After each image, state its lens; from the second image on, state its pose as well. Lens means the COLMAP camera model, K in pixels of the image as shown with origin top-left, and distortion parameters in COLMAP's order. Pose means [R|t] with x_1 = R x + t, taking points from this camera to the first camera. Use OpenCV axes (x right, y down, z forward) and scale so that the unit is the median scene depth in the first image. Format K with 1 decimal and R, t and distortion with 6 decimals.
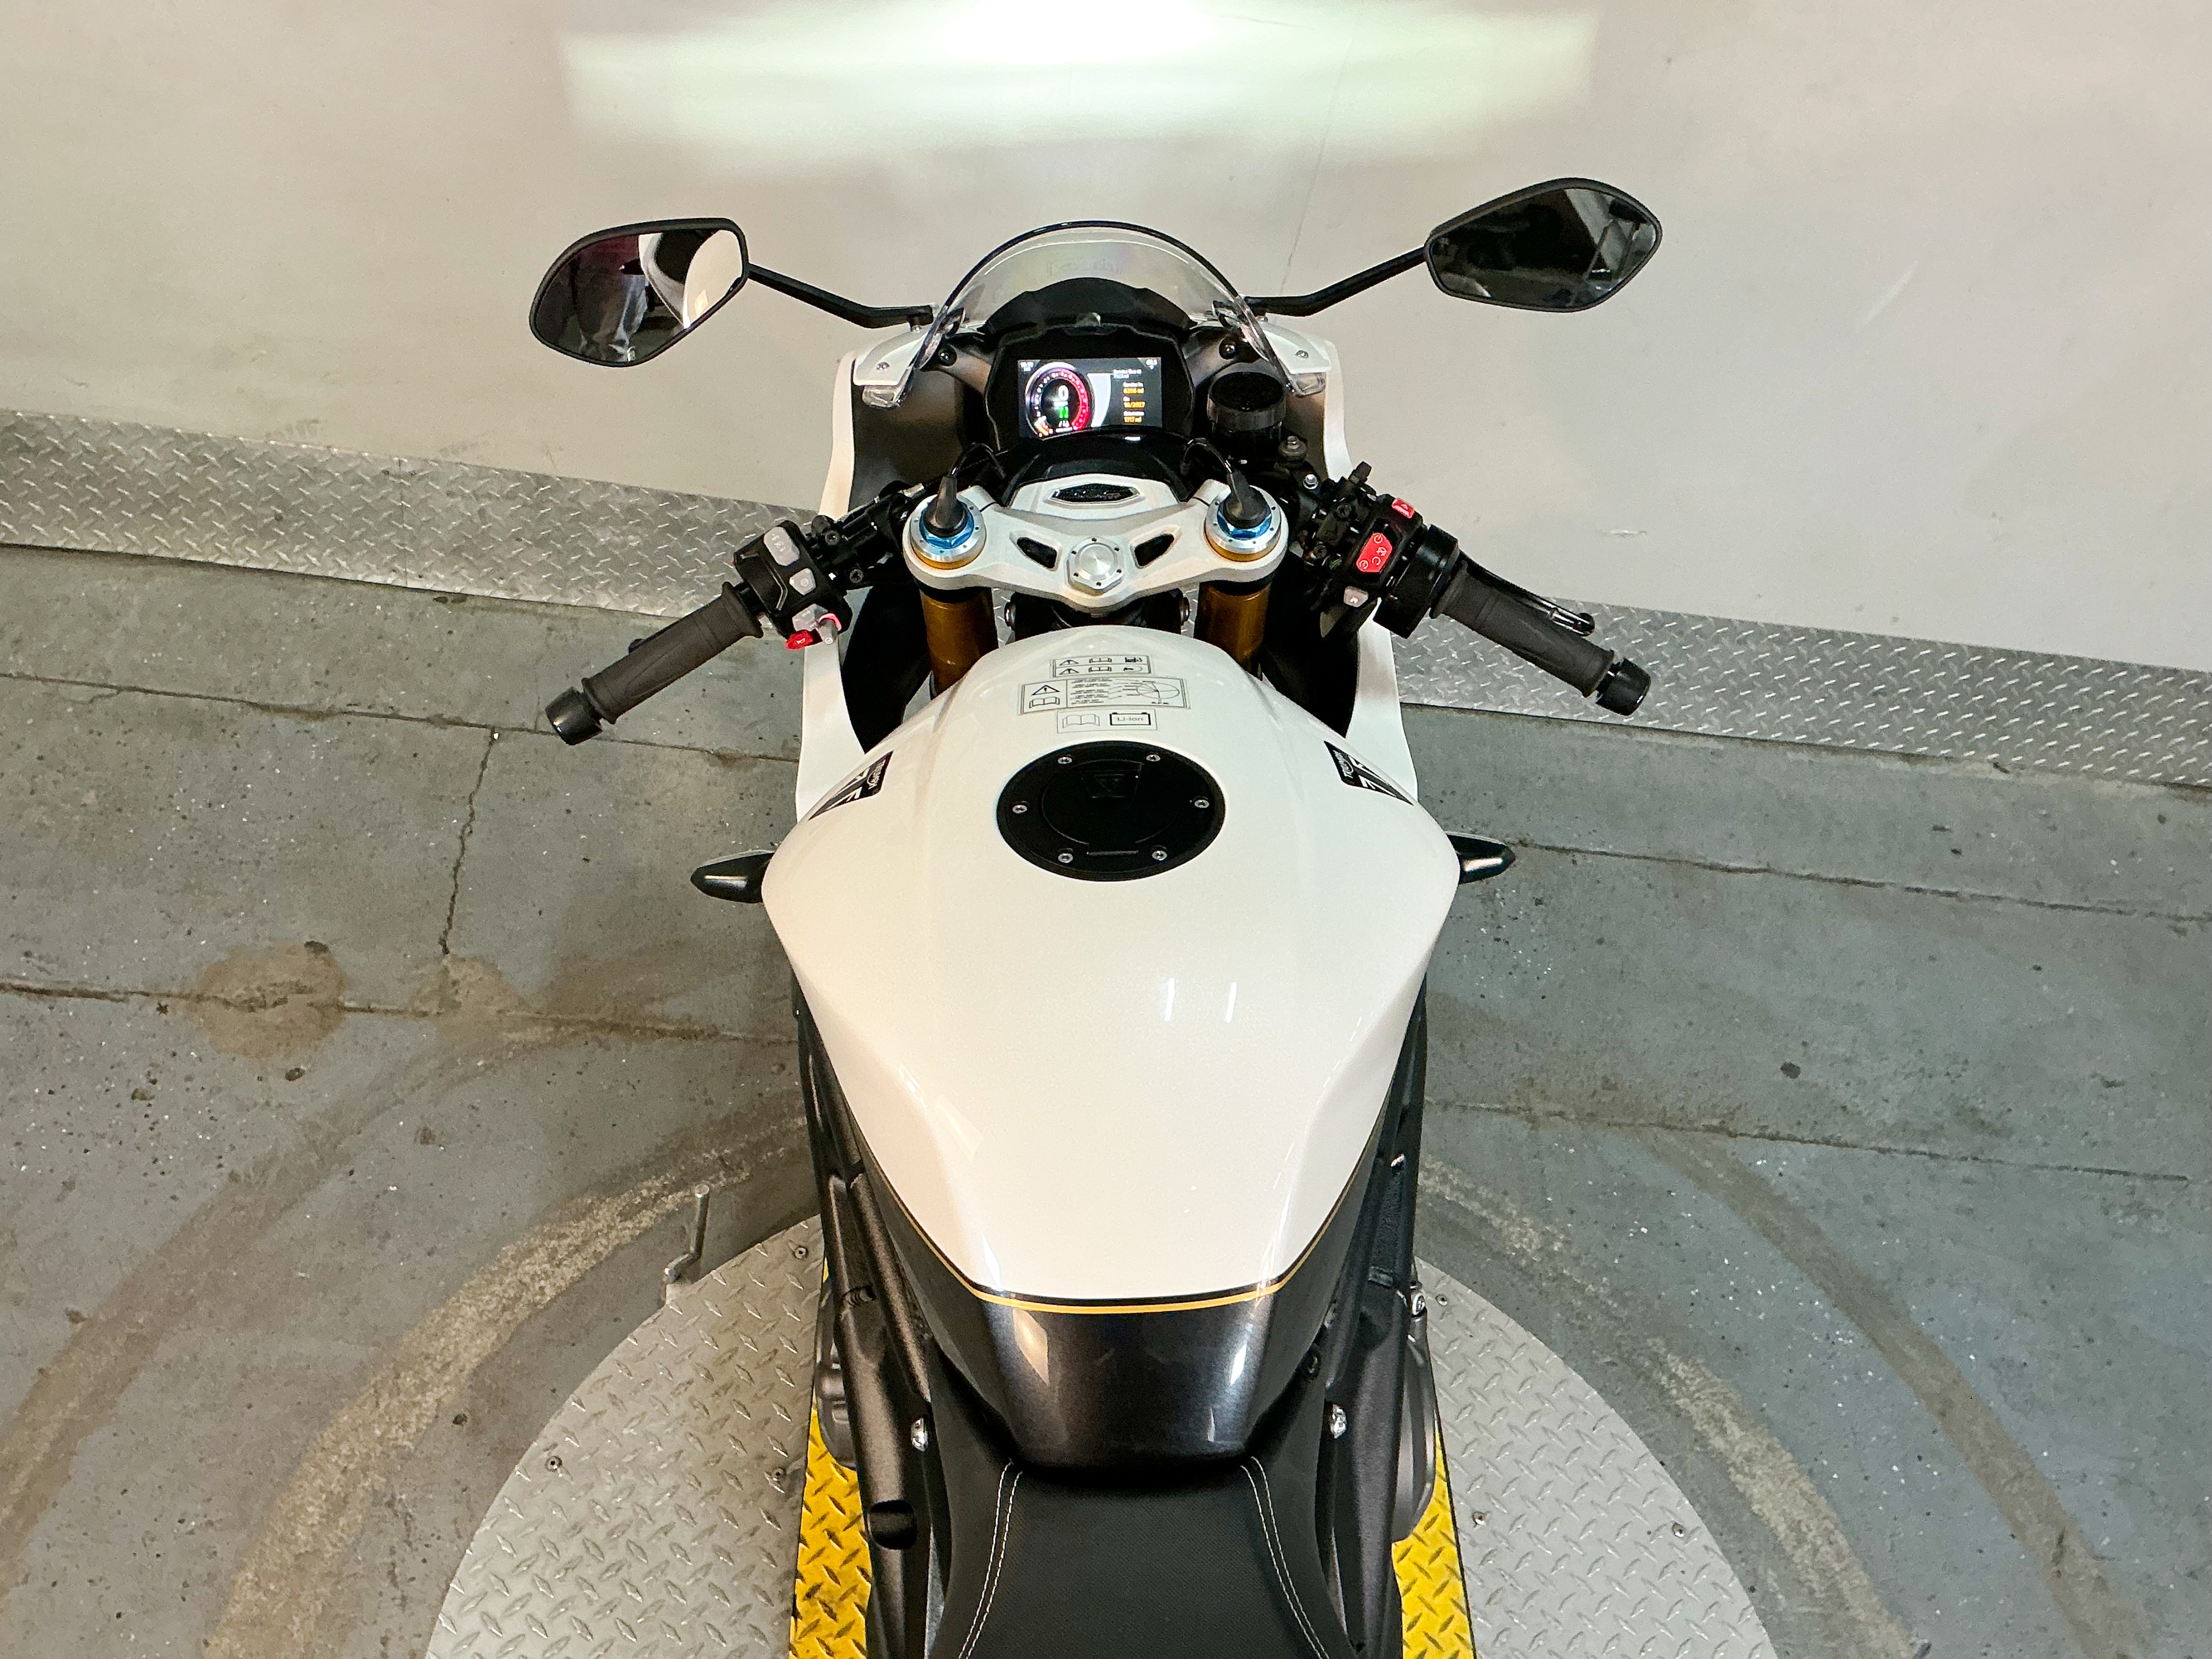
lens RADIAL K [[2092.0, 0, 1106.0], [0, 2092.0, 829.5], [0, 0, 1]] dist [0.084317, -0.001317]
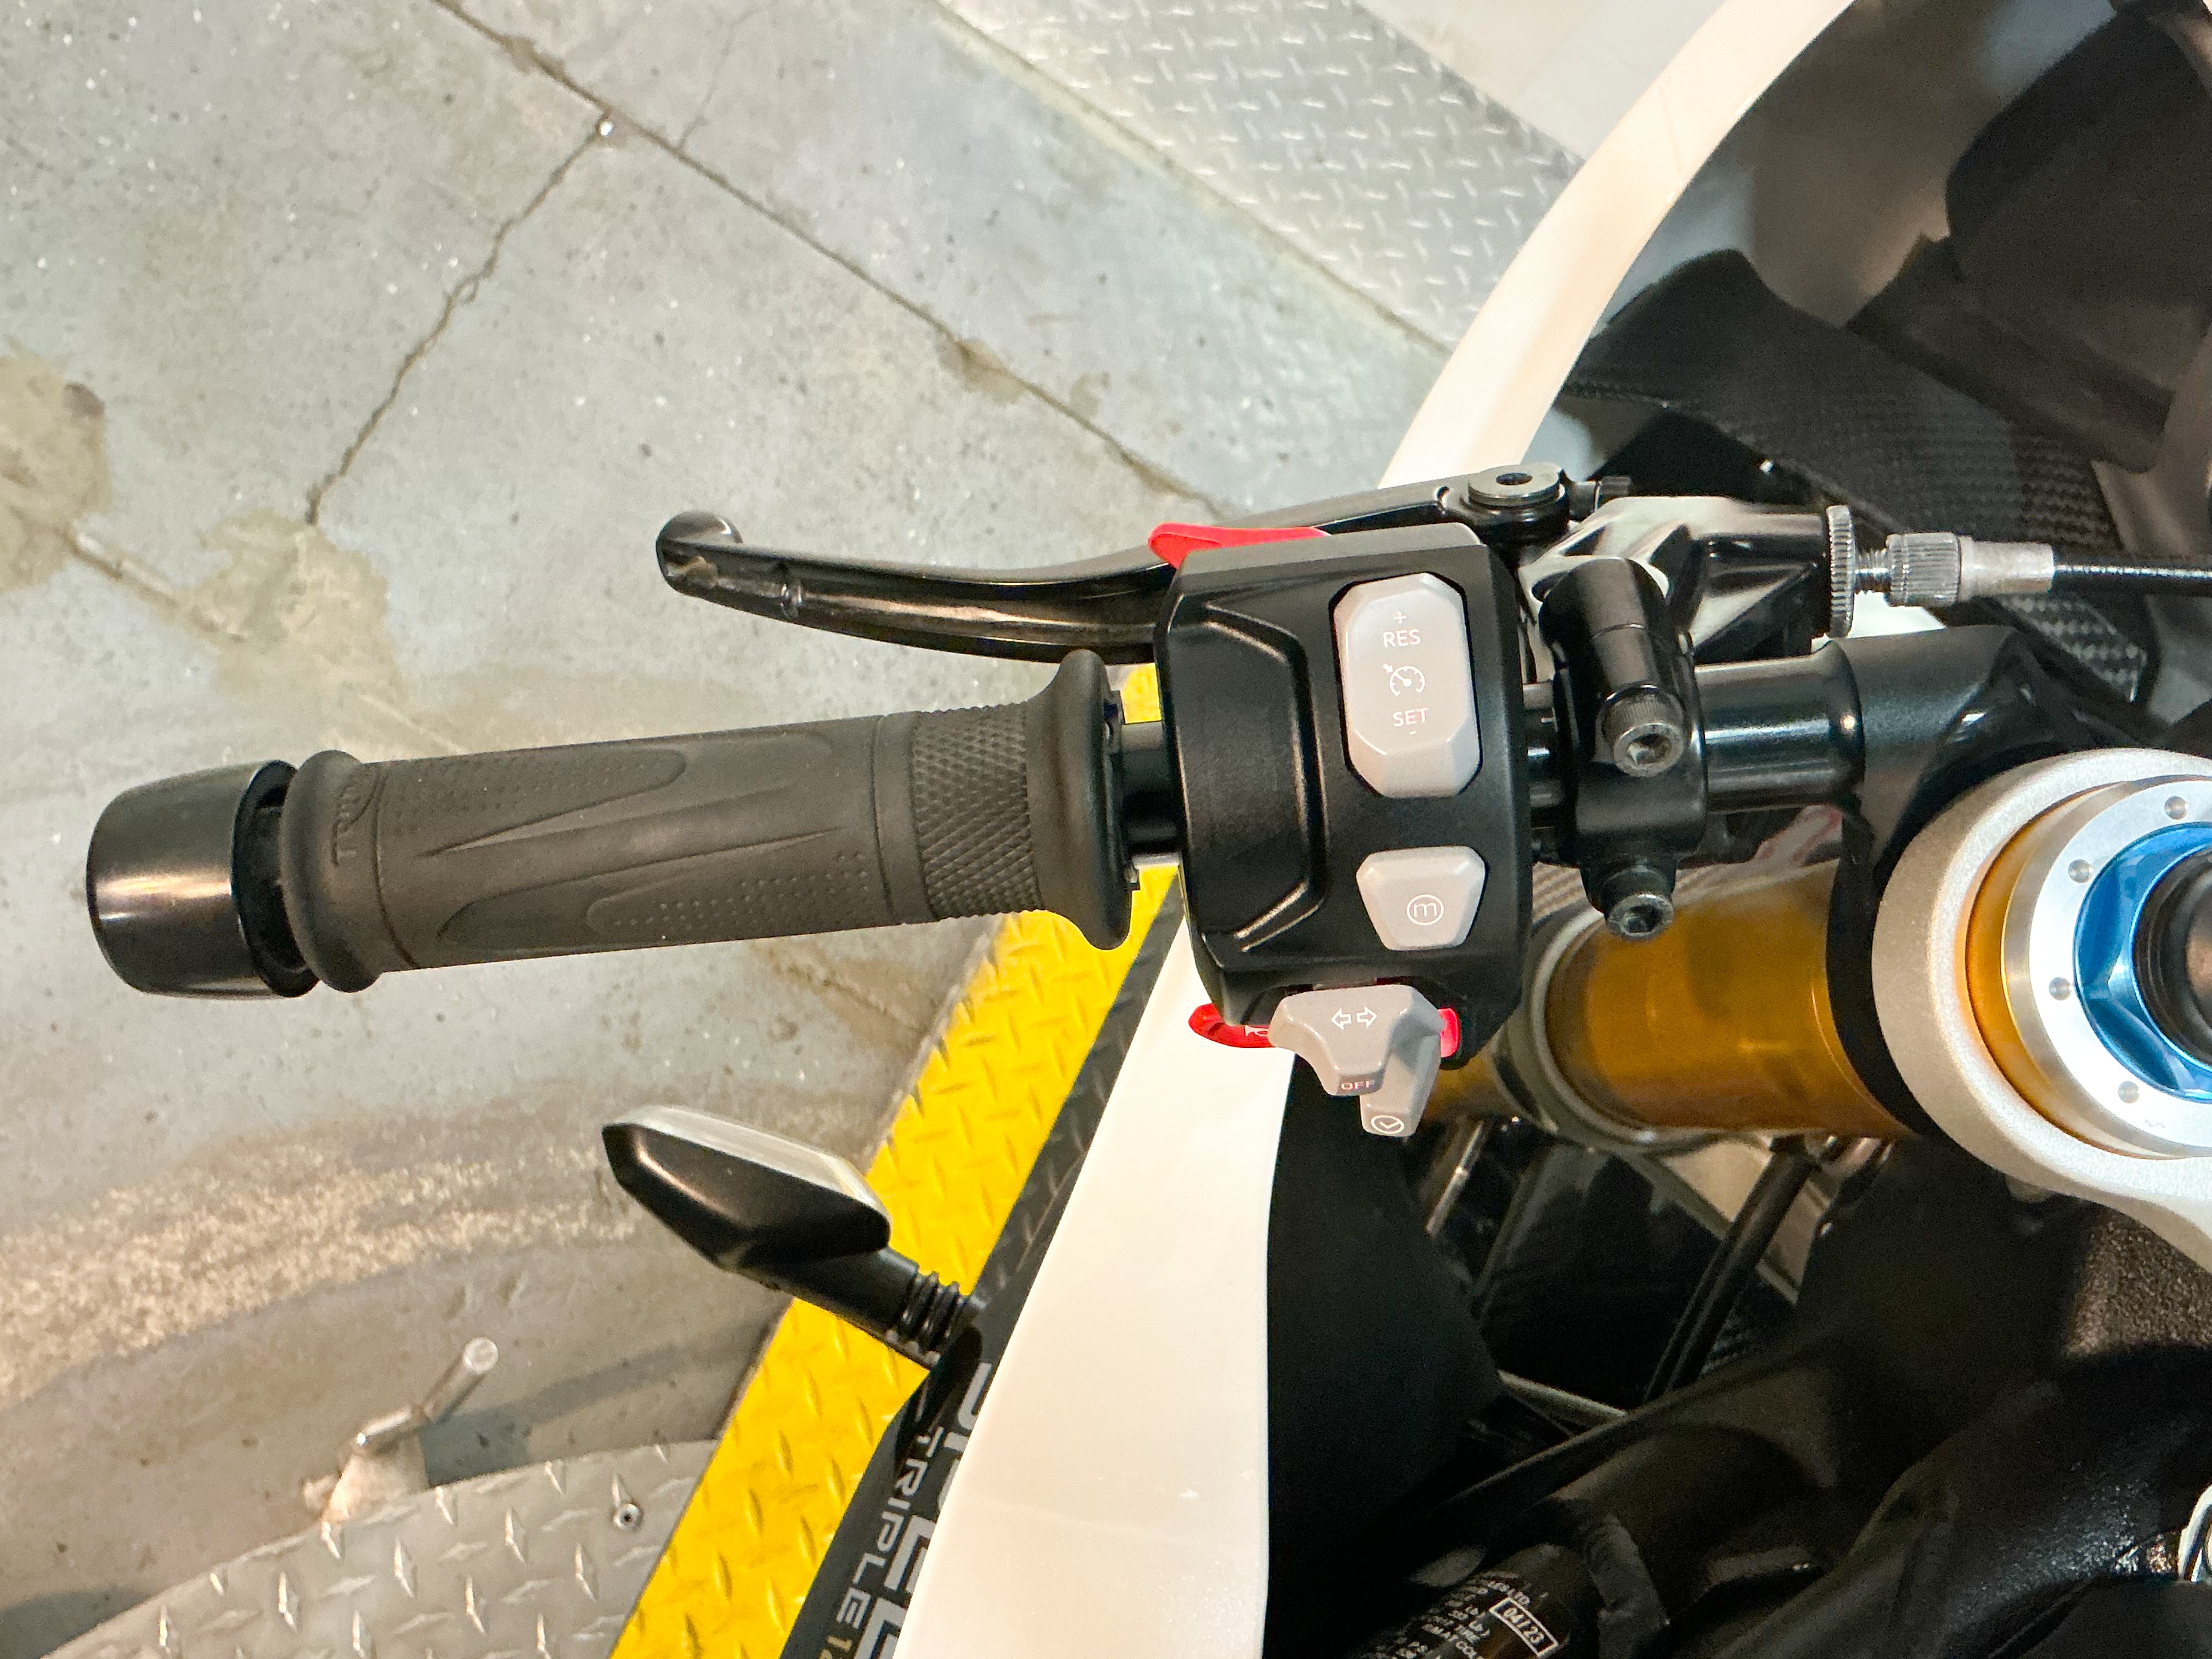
lens RADIAL K [[2217.6, 0, 1106.0], [0, 2217.6, 829.5], [0, 0, 1]] dist [0.143653, -0.324564]
pose [[0.885333, 0.464912, -0.006491, -0.111400], [-0.449509, 0.859403, 0.243654, -0.104181], [0.118856, -0.212797, 0.969841, 0.514726]]
